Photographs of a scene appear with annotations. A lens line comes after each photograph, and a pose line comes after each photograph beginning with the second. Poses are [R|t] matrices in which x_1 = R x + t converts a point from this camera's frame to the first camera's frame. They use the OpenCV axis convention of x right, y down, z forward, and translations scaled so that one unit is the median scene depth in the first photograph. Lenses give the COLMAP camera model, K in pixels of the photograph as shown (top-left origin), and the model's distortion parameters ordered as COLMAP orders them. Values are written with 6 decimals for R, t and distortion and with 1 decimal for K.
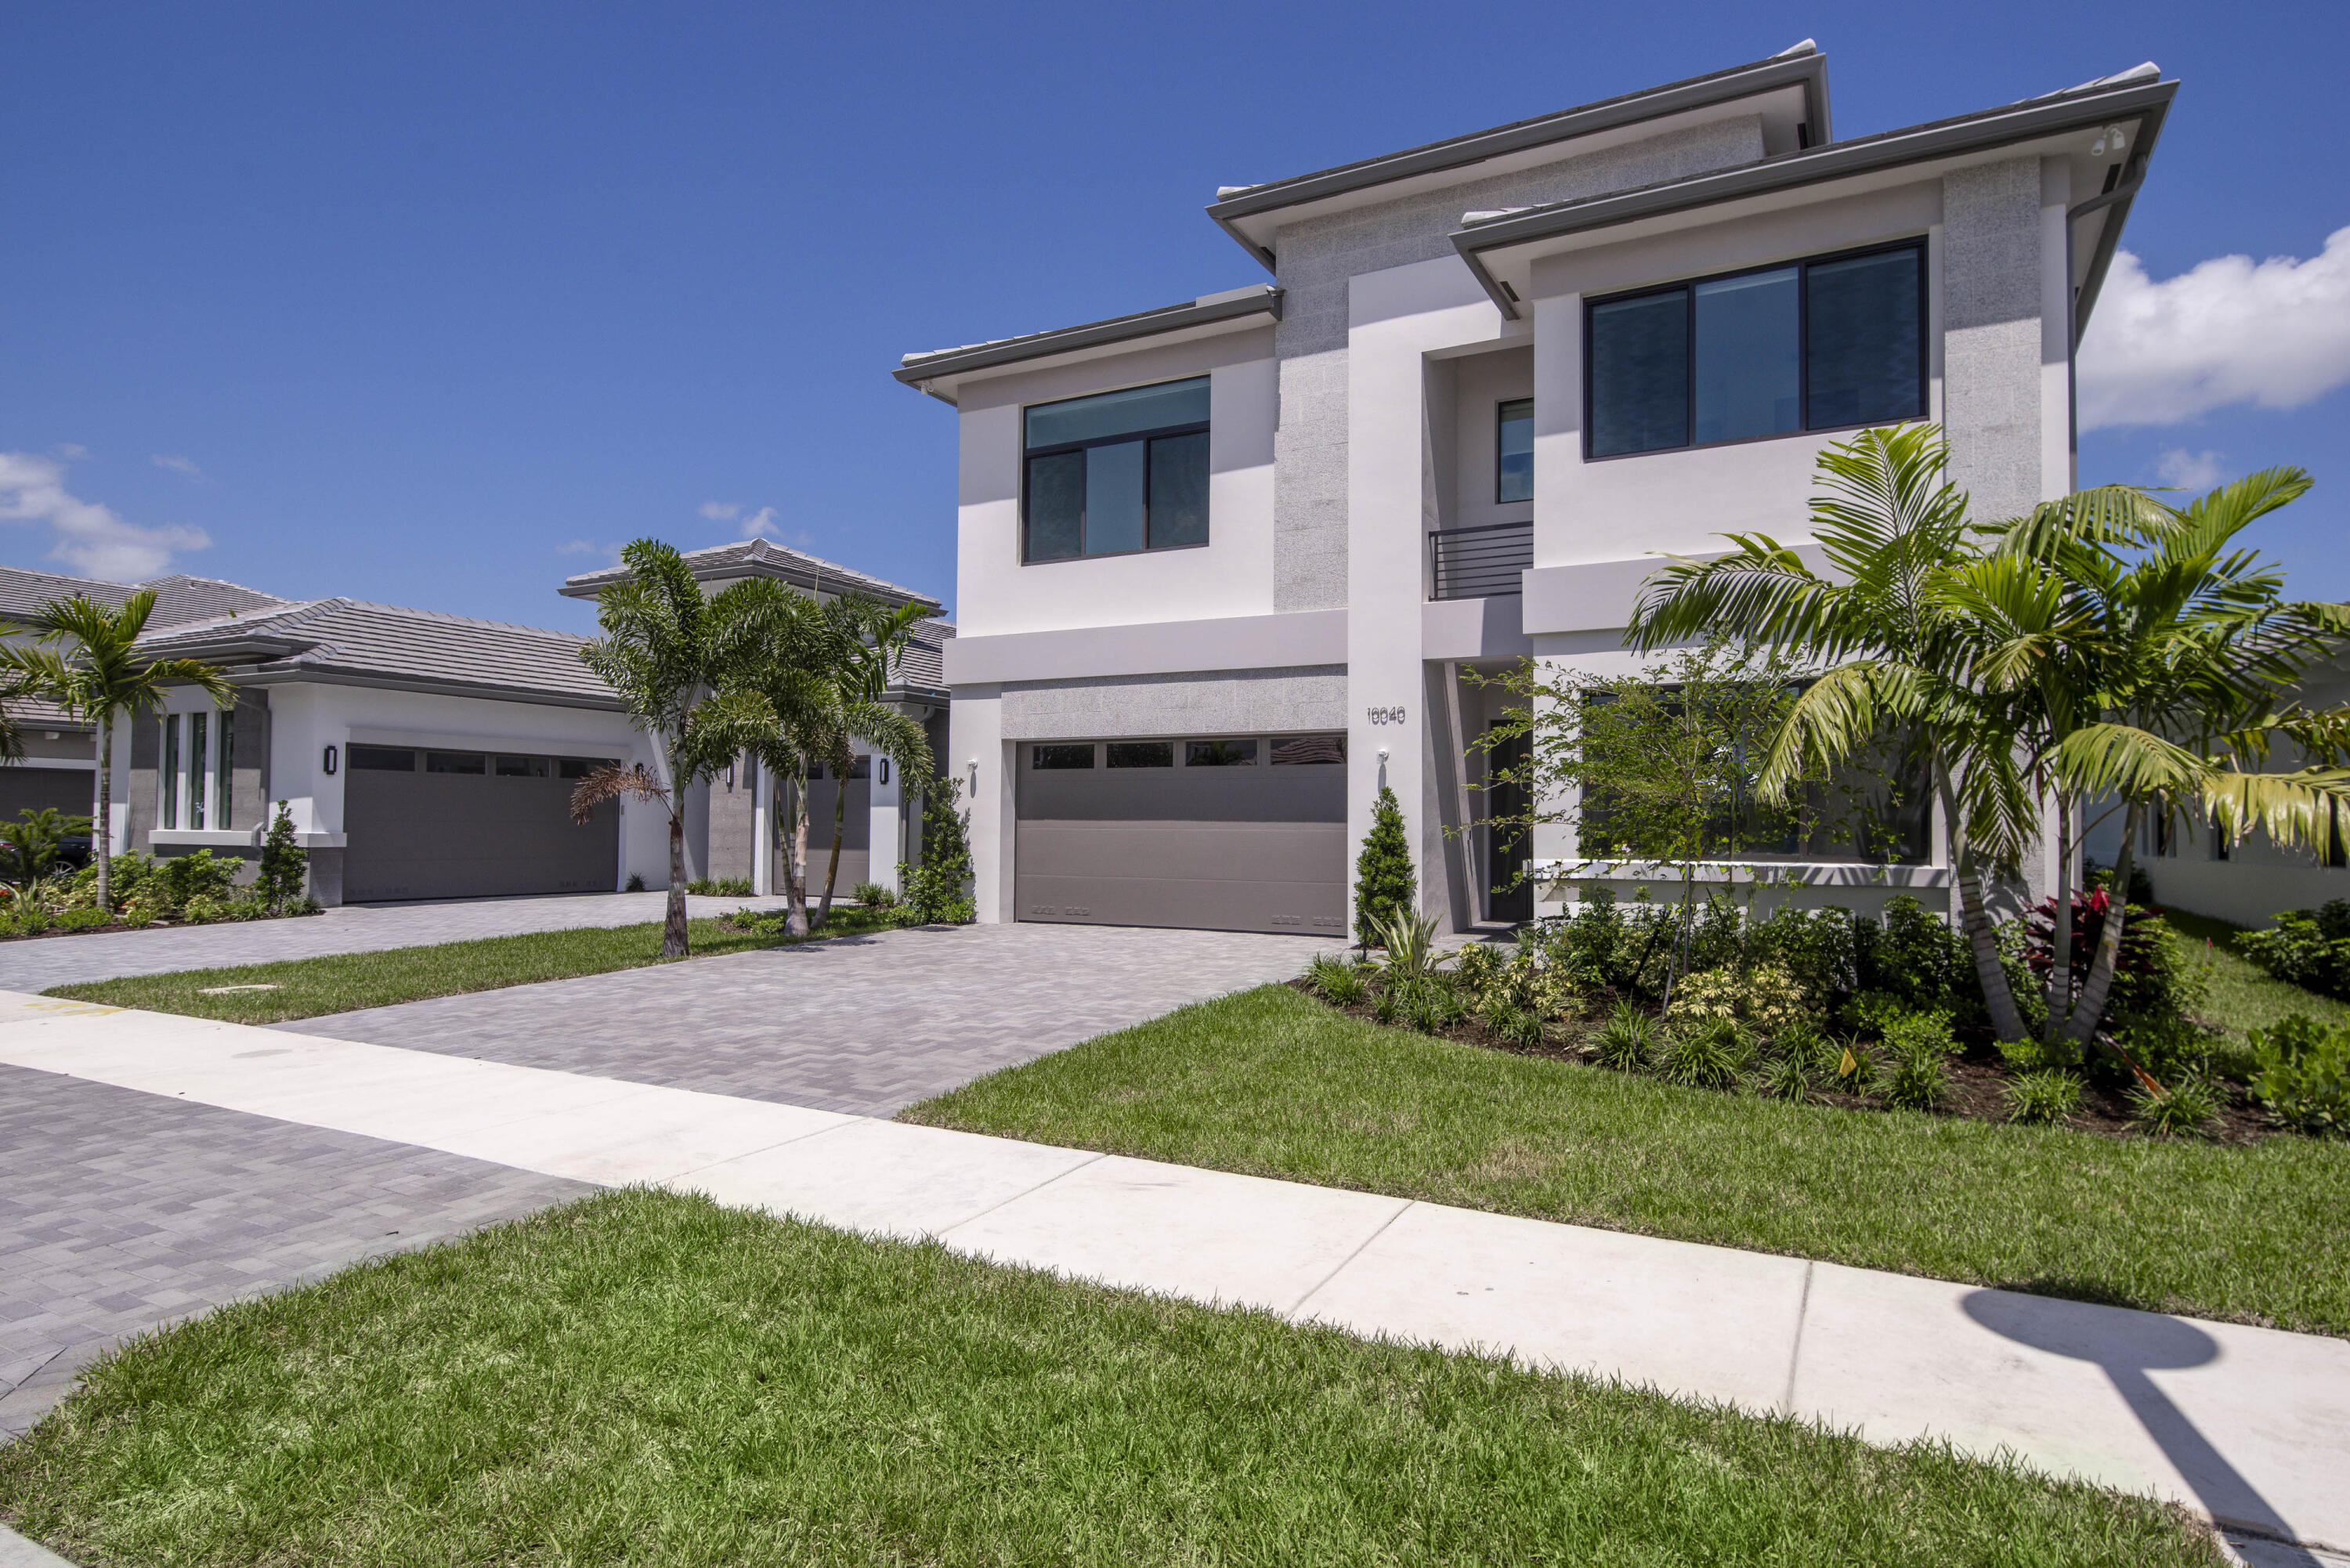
lens RADIAL K [[1315.6, 0, 1181.3], [0, 1315.6, 778.0], [0, 0, 1]] dist [-0.000840, 0.004316]
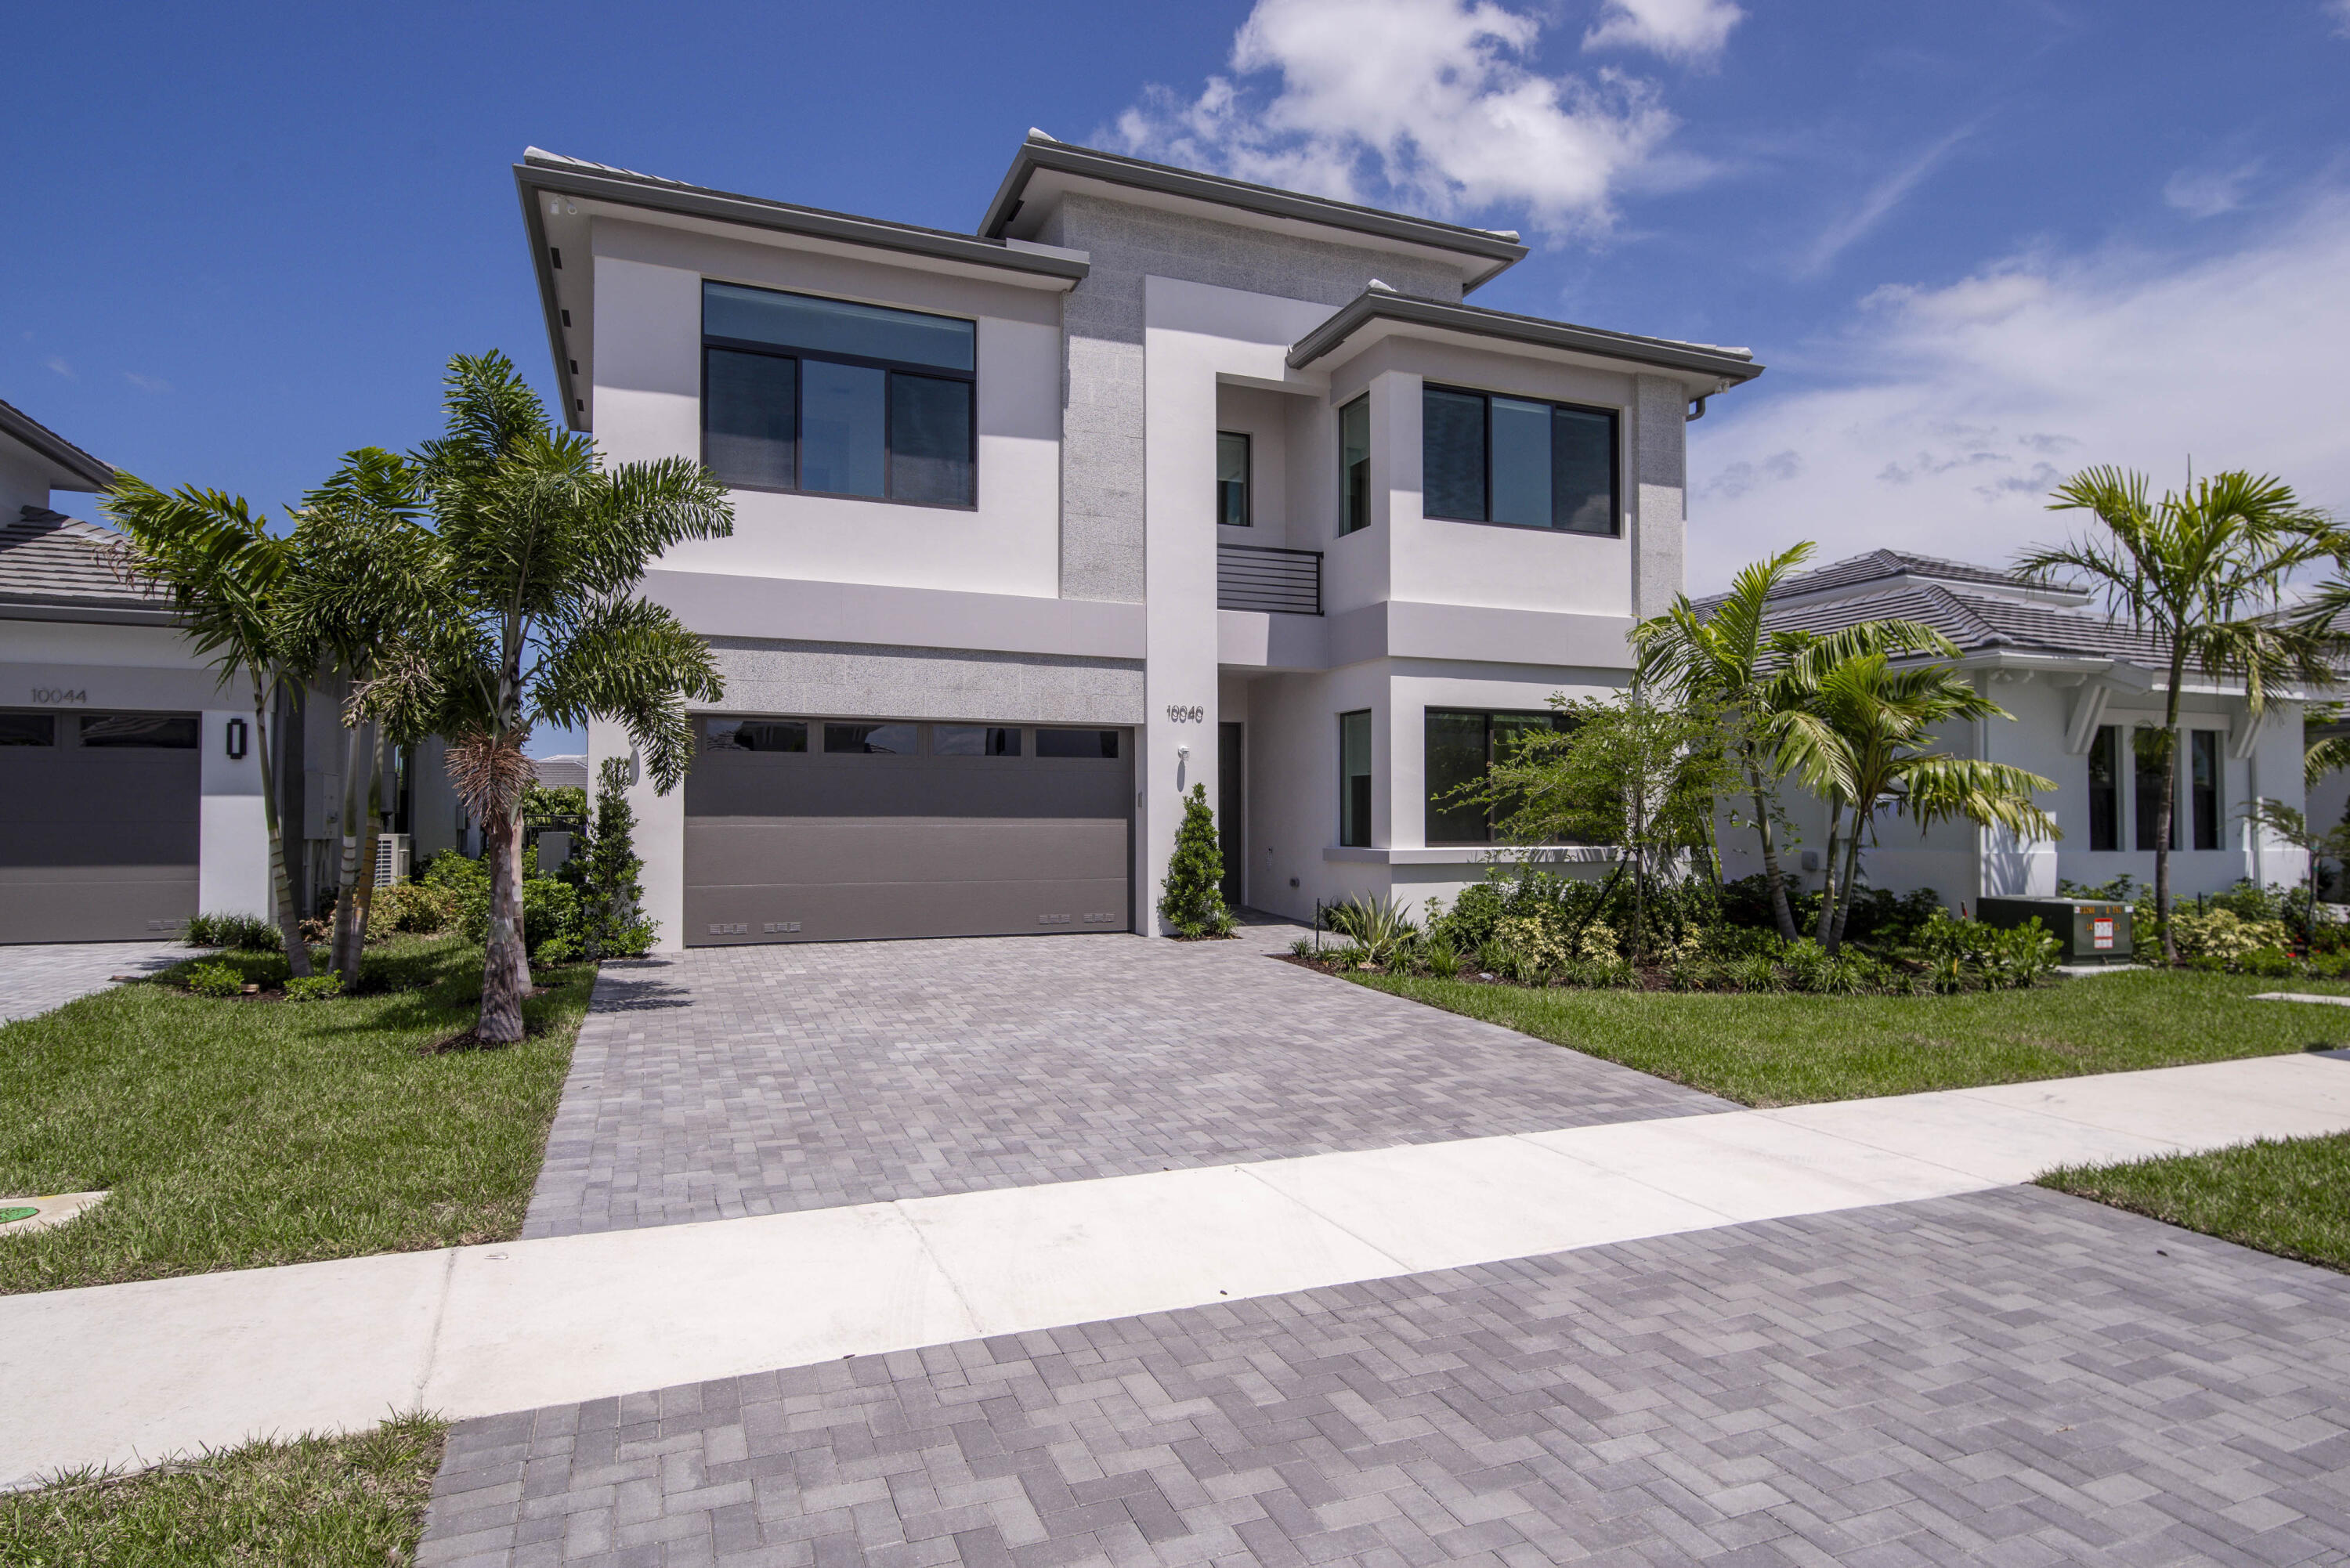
lens RADIAL K [[1315.6, 0, 1187.5], [0, 1315.6, 800.3], [0, 0, 1]] dist [-0.000840, 0.004316]
pose [[0.628813, 0.005208, 0.777539, -0.638495], [-0.027986, 0.999481, 0.015939, 0.003988], [-0.777052, -0.031783, 0.628633, 0.334823]]
